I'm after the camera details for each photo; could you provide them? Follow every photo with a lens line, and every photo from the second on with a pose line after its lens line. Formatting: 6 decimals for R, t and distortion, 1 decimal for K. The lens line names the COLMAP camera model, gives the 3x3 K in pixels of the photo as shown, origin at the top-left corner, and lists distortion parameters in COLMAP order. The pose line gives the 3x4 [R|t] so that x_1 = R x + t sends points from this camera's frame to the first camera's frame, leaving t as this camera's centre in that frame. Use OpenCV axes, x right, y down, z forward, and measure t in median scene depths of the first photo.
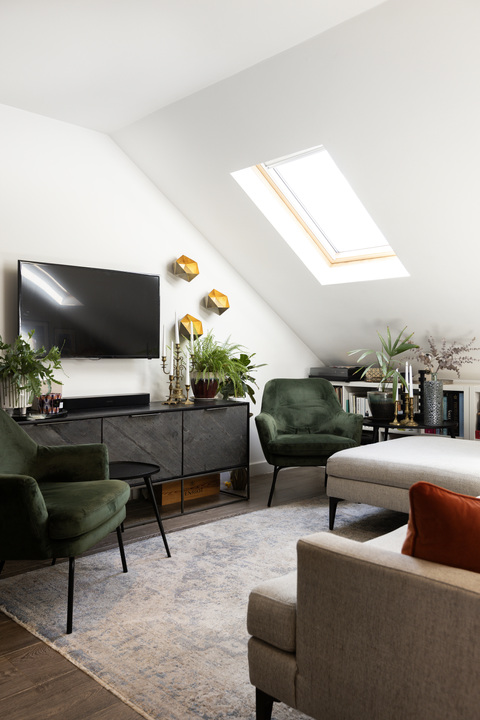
lens RADIAL K [[607.6, 0, 233.6], [0, 607.6, 360.1], [0, 0, 1]] dist [0.003864, -0.005604]
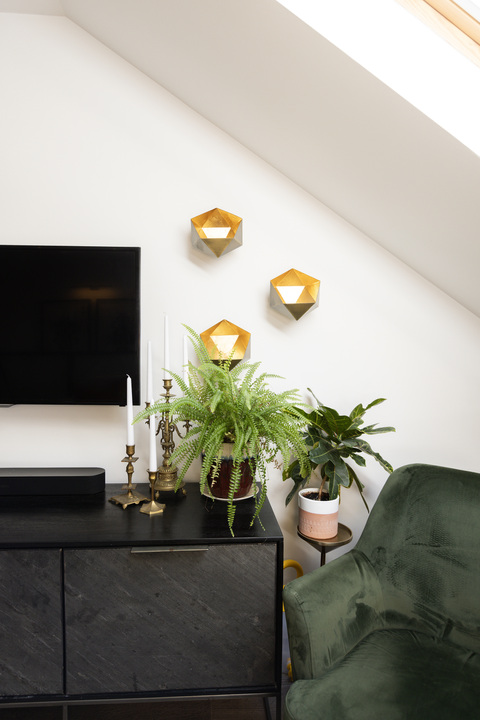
lens RADIAL K [[402.5, 0, 232.8], [0, 402.5, 362.1], [0, 0, 1]] dist [-0.016312, 0.001274]
pose [[0.761560, 0.022831, -0.647693, 0.176868], [-0.017915, 0.999739, 0.014175, -0.050077], [0.647847, 0.000808, 0.761770, 0.829631]]
